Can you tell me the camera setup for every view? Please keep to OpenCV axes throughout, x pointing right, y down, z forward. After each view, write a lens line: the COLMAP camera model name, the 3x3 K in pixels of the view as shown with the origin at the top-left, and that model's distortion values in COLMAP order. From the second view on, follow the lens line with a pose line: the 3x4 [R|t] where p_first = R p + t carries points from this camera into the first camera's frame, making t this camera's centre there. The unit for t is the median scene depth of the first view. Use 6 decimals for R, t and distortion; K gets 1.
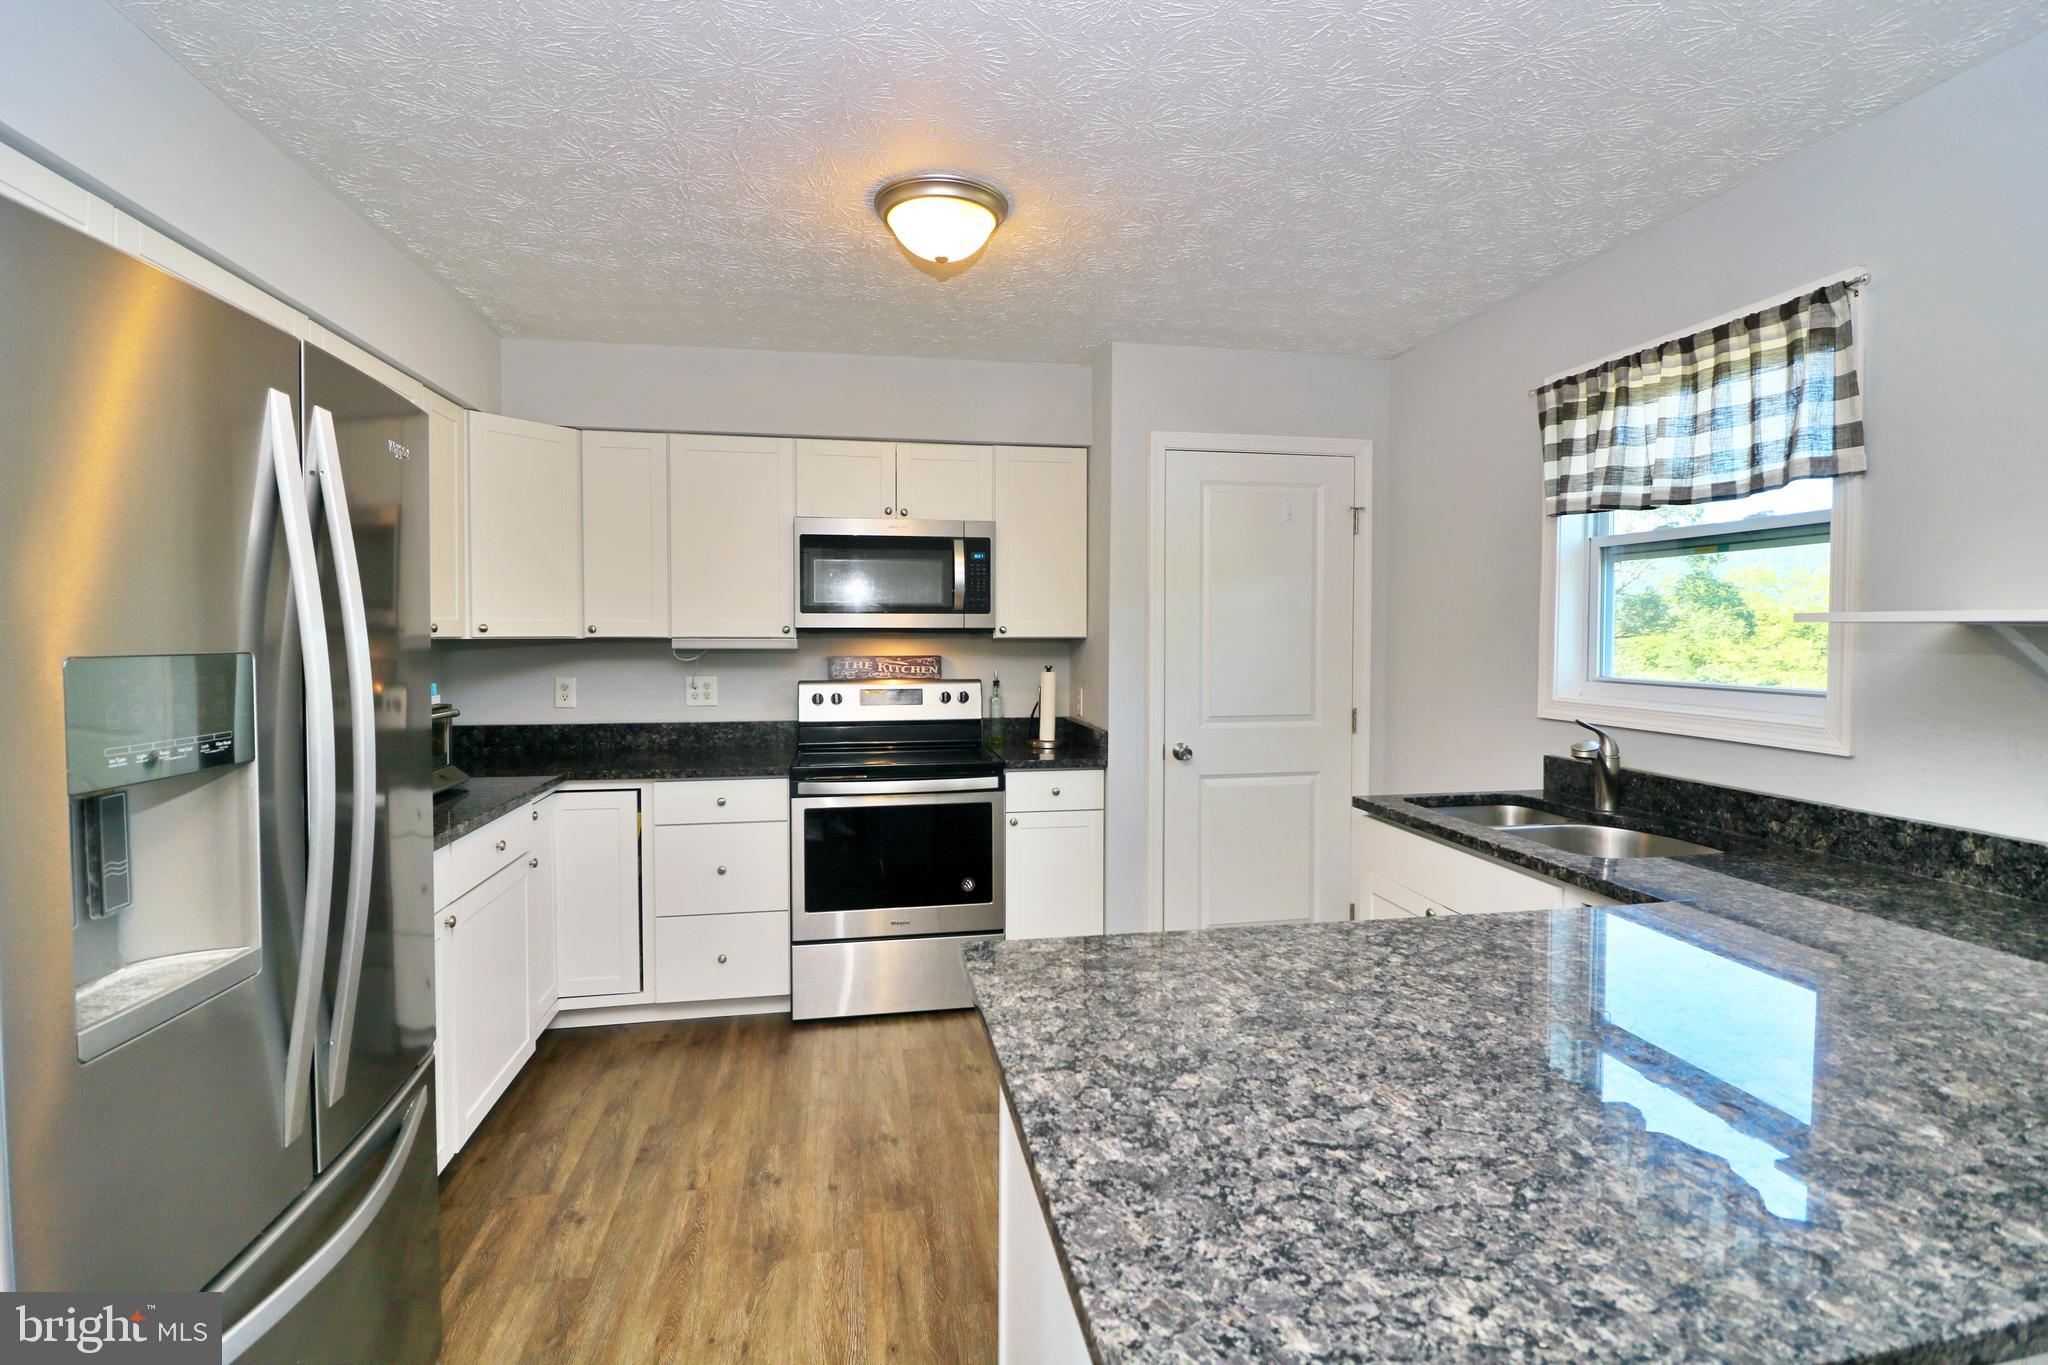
lens RADIAL K [[922.1, 0, 1000.0], [0, 922.1, 656.7], [0, 0, 1]] dist [-0.010704, -0.007237]
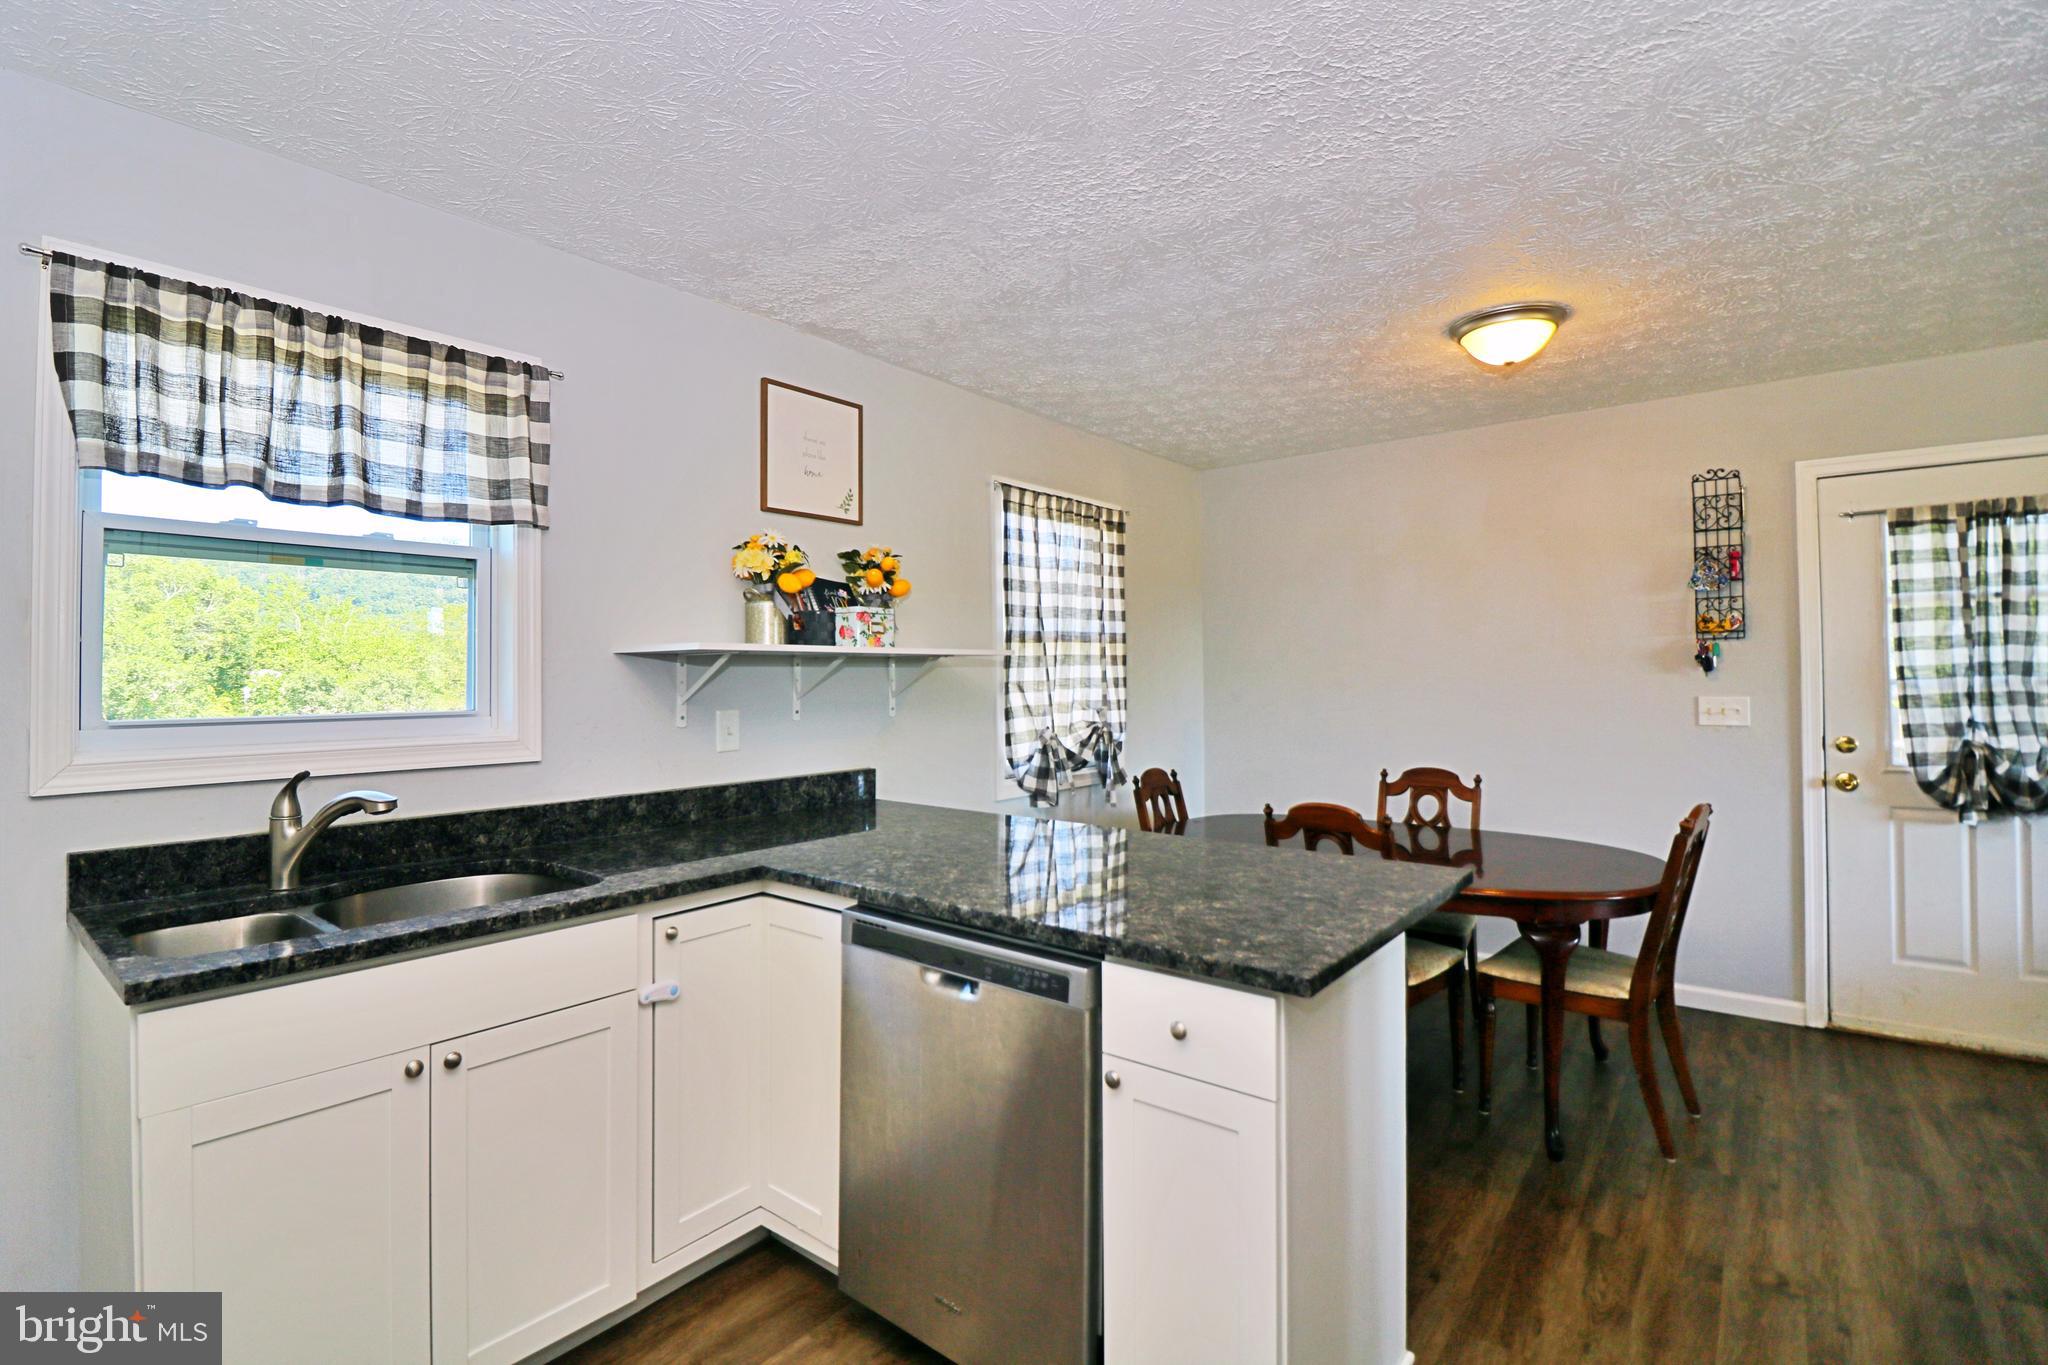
lens RADIAL K [[922.1, 0, 1014.2], [0, 922.1, 667.5], [0, 0, 1]] dist [-0.010704, -0.007237]
pose [[-0.660432, 0.006795, 0.750855, -0.290607], [0.024698, 0.999615, 0.012678, -0.010289], [-0.750480, 0.026918, -0.660345, 0.976007]]
